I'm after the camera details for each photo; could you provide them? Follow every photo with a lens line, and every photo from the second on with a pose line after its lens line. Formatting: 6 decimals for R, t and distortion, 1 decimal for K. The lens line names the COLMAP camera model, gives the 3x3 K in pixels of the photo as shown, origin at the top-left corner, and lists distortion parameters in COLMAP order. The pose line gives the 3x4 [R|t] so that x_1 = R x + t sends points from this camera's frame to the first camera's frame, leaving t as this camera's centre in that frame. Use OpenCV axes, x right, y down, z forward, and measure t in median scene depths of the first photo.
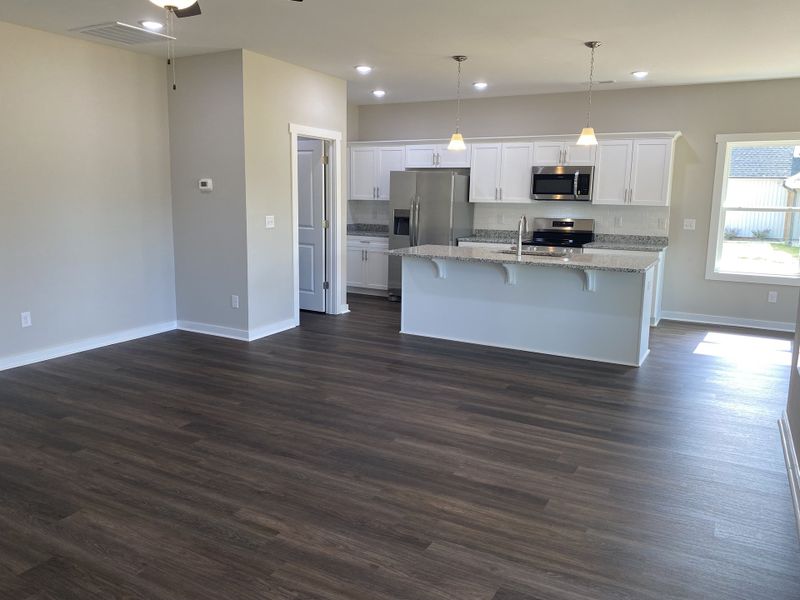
lens RADIAL K [[608.8, 0, 403.2], [0, 608.8, 294.1], [0, 0, 1]] dist [0.066466, -0.086995]
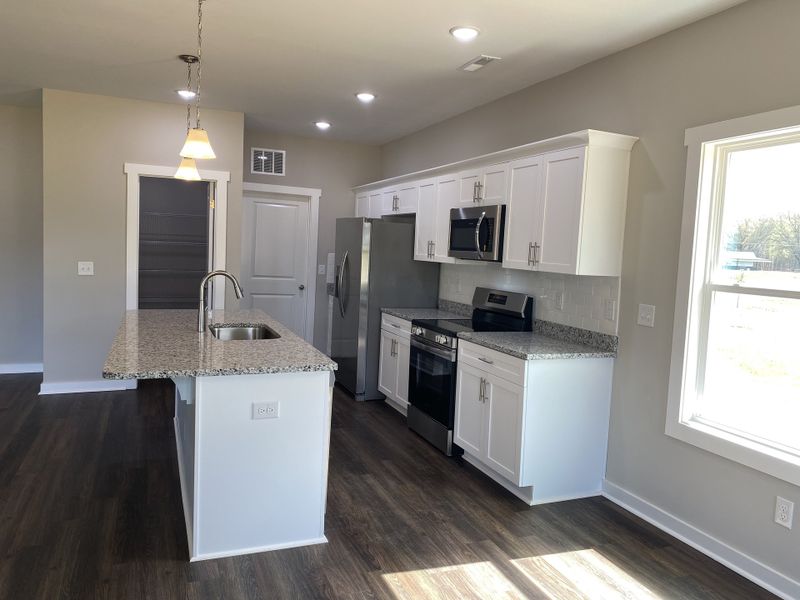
lens RADIAL K [[608.8, 0, 403.2], [0, 608.8, 294.1], [0, 0, 1]] dist [0.066466, -0.086995]
pose [[0.773969, 0.064544, -0.629925, 0.614951], [-0.133037, 0.989163, -0.062106, -0.072820], [0.619091, 0.131871, 0.774169, 0.492591]]
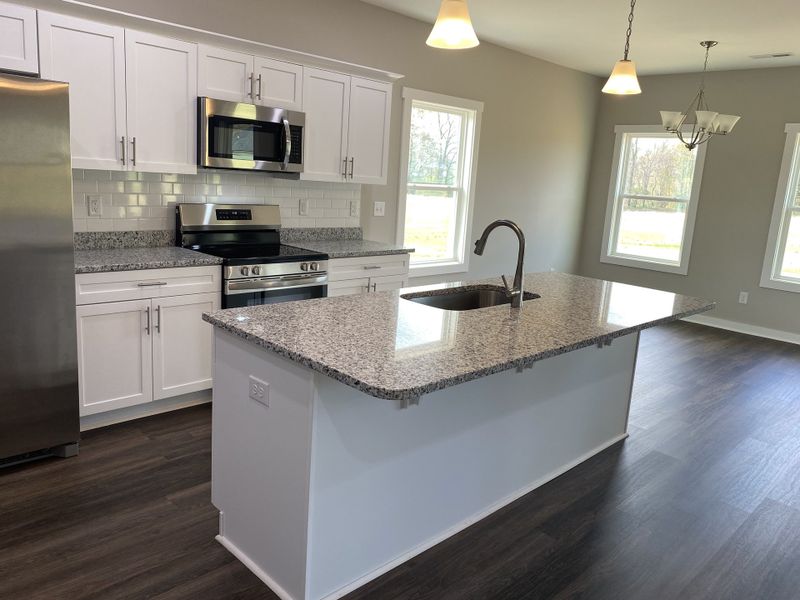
lens RADIAL K [[618.0, 0, 403.7], [0, 618.0, 288.8], [0, 0, 1]] dist [0.065246, -0.085039]
pose [[0.291898, -0.174470, 0.940402, -0.229174], [0.094834, 0.983656, 0.153059, -0.127746], [-0.951736, 0.044505, 0.303673, 0.745348]]
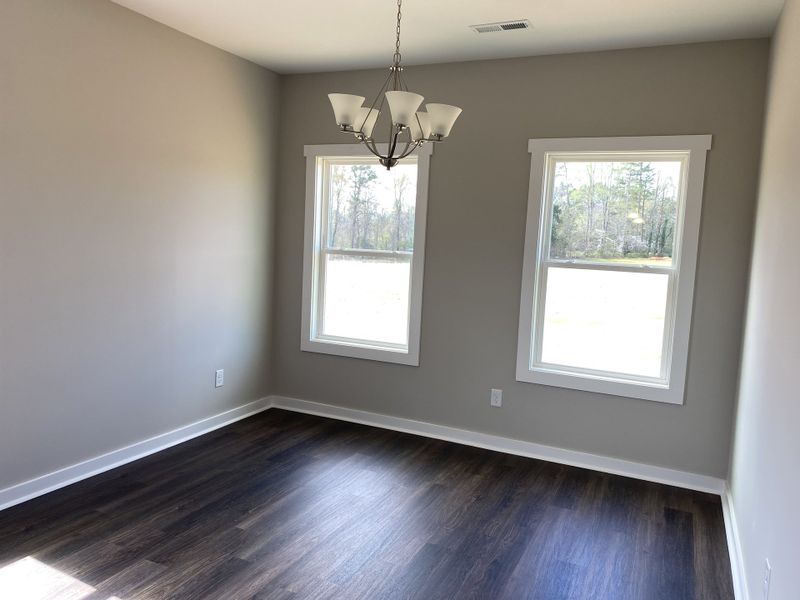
lens RADIAL K [[608.8, 0, 403.2], [0, 608.8, 294.1], [0, 0, 1]] dist [0.066466, -0.086995]
pose [[-0.054442, -0.106626, 0.992808, 0.206539], [0.115587, 0.986925, 0.112333, -0.104178], [-0.991804, 0.120871, -0.041405, 0.651537]]
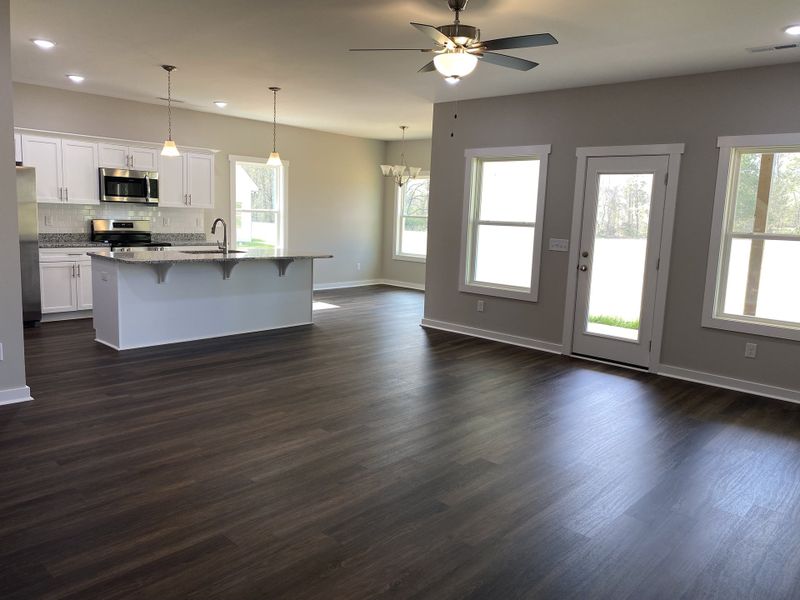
lens RADIAL K [[608.8, 0, 403.2], [0, 608.8, 294.1], [0, 0, 1]] dist [0.066466, -0.086995]
pose [[0.246686, -0.138420, 0.959159, -0.676591], [0.123220, 0.986194, 0.110631, -0.060033], [-0.961230, 0.090897, 0.260336, 0.304708]]
